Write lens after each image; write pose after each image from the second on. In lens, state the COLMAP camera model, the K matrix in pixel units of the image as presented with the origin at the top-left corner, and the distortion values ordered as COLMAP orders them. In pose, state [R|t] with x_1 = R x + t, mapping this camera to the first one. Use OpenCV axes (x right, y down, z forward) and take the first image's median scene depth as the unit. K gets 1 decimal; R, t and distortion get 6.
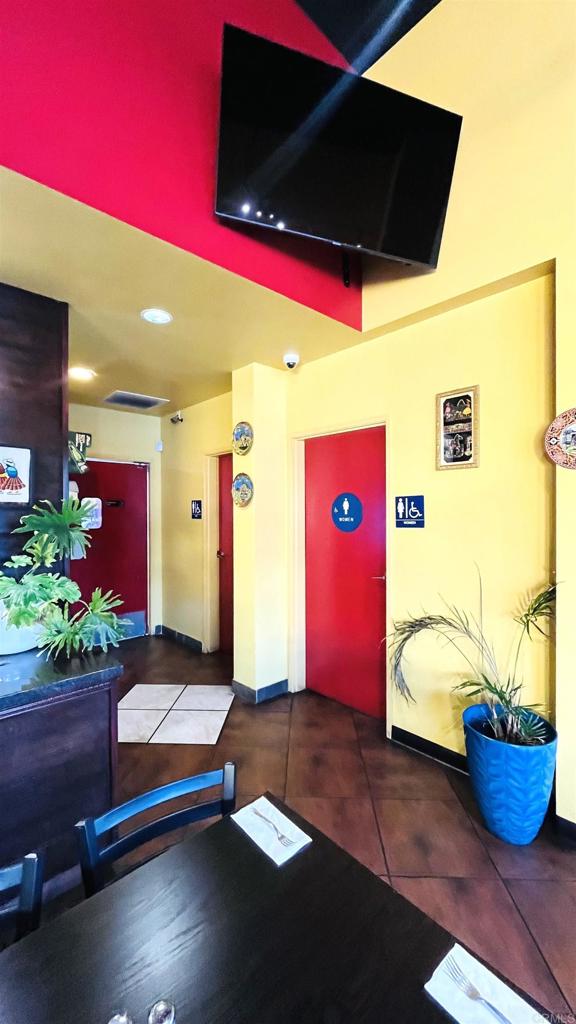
lens RADIAL K [[419.6, 0, 288.0], [0, 419.6, 512.0], [0, 0, 1]] dist [0.000107, -0.000005]
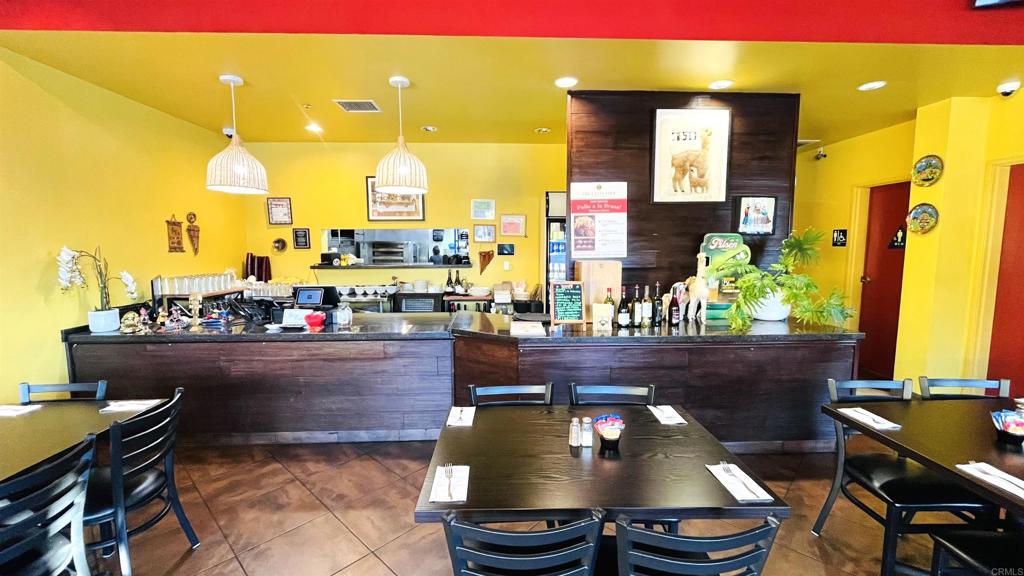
lens RADIAL K [[422.8, 0, 512.0], [0, 422.8, 288.0], [0, 0, 1]] dist [-0.000976, -0.000207]
pose [[0.760931, 0.068687, -0.645187, -0.199110], [-0.002290, 0.994659, 0.103191, 0.016515], [0.648829, -0.077043, 0.757024, -0.551360]]
